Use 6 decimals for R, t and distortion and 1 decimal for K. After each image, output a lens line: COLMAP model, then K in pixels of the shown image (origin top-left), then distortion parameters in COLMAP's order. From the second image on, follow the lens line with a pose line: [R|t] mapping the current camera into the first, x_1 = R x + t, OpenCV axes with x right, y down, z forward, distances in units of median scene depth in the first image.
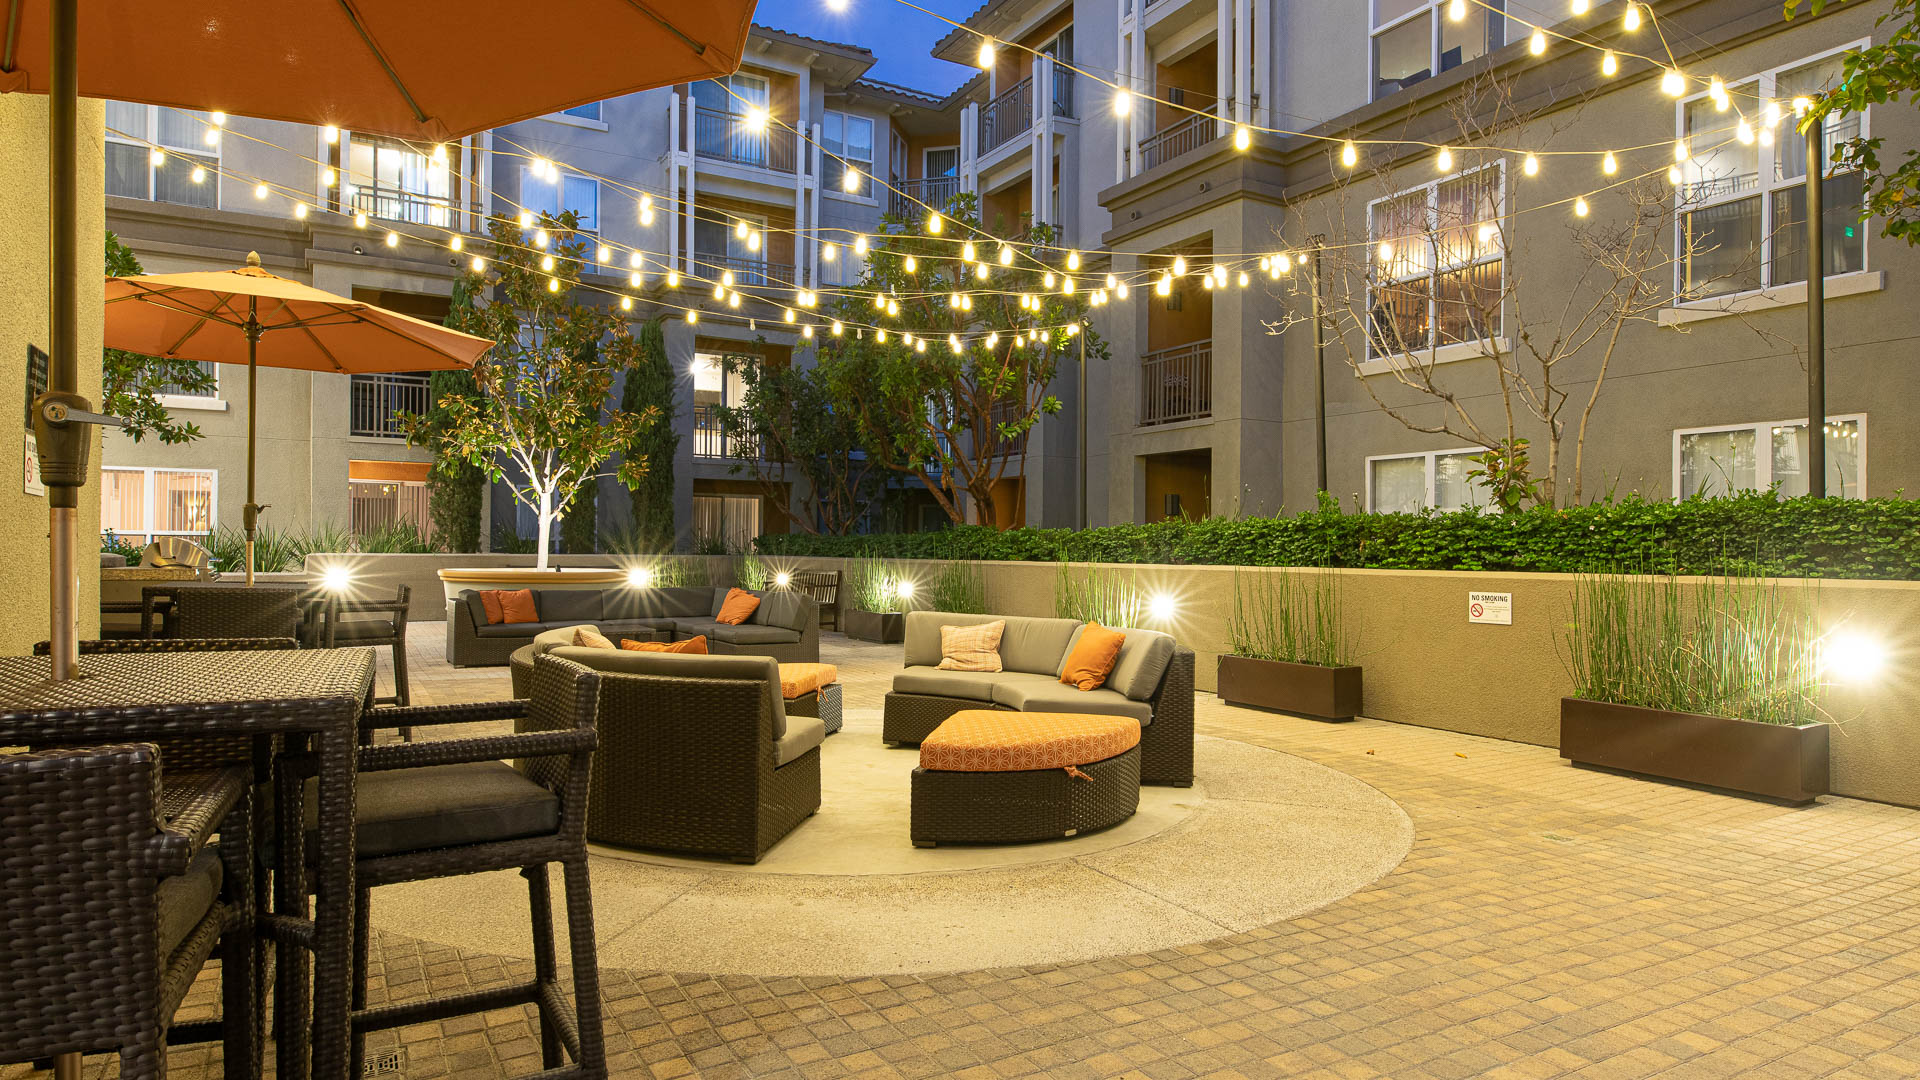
lens RADIAL K [[1111.0, 0, 960.0], [0, 1111.0, 540.0], [0, 0, 1]] dist [0.005444, 0.000150]
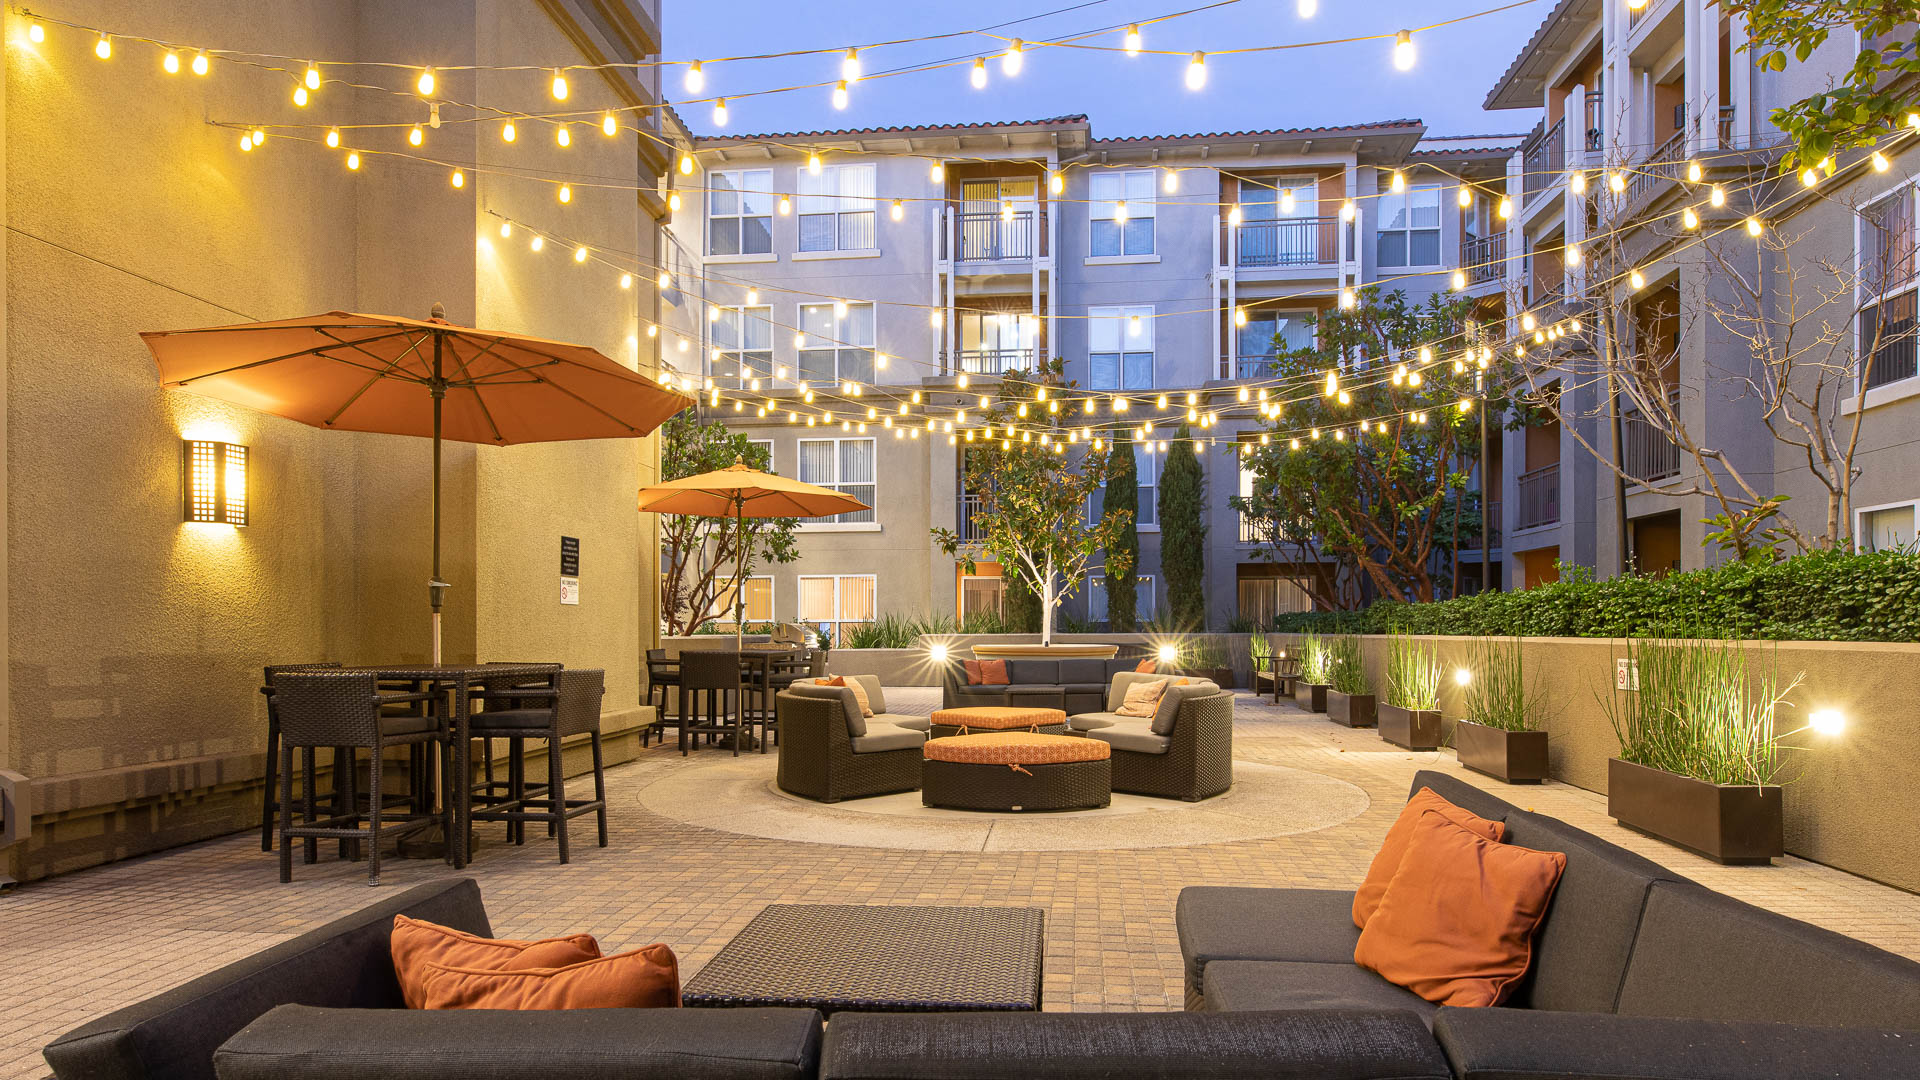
lens RADIAL K [[1148.1, 0, 959.0], [0, 1148.1, 618.8], [0, 0, 1]] dist [-0.003520, -0.000448]
pose [[0.802899, -0.016446, -0.595888, 0.380675], [0.014927, 0.999861, -0.007481, 0.006084], [0.595928, -0.002888, 0.803033, -0.119022]]
